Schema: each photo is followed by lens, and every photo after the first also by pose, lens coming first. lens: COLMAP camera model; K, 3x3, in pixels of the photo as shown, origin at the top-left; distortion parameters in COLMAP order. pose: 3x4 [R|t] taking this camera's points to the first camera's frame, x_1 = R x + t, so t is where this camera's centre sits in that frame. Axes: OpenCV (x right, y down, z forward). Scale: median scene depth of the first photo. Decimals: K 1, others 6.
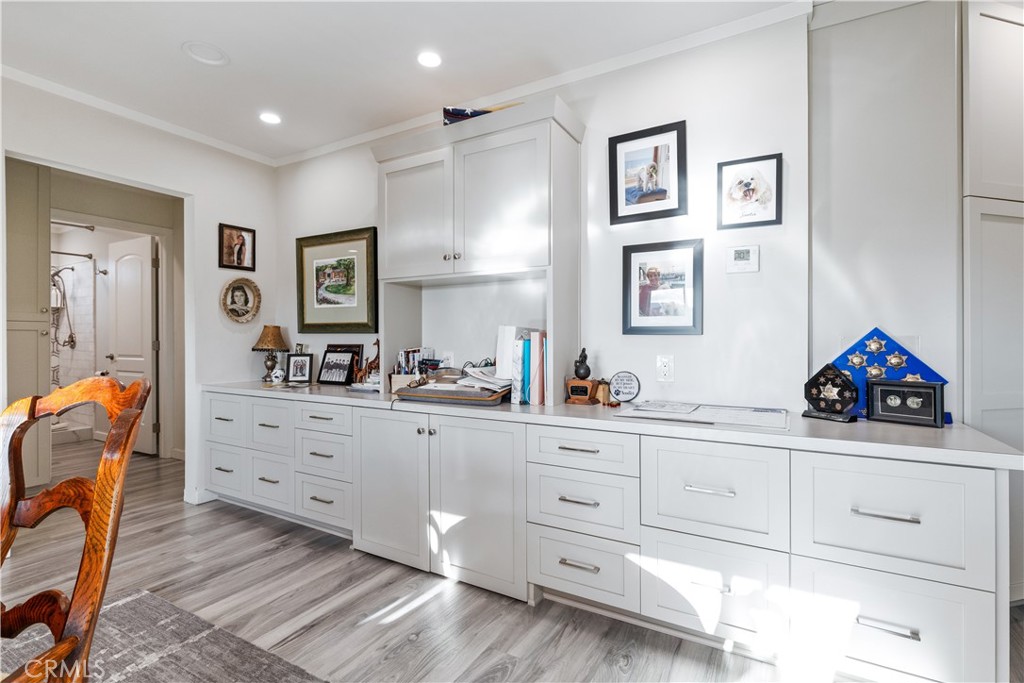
lens RADIAL K [[461.2, 0, 512.7], [0, 461.2, 340.9], [0, 0, 1]] dist [0.003227, -0.001774]
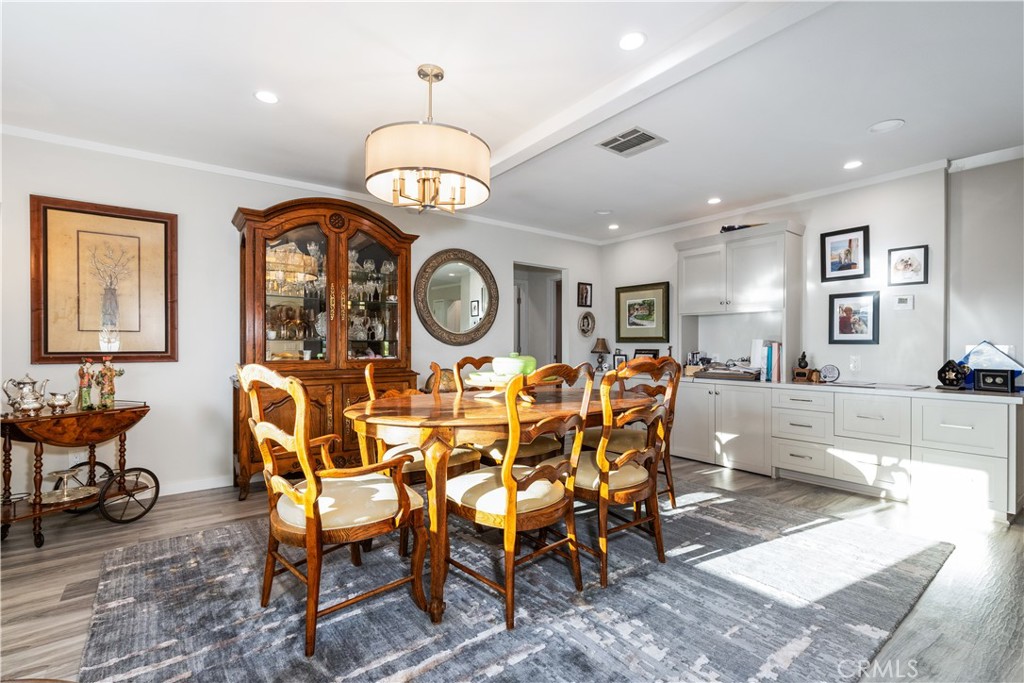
lens RADIAL K [[461.2, 0, 548.5], [0, 461.2, 347.5], [0, 0, 1]] dist [0.003227, -0.001774]
pose [[0.939728, 0.006110, -0.341868, -0.168825], [-0.007466, 0.999969, -0.002651, 0.011987], [0.341841, 0.005043, 0.939744, -1.046081]]
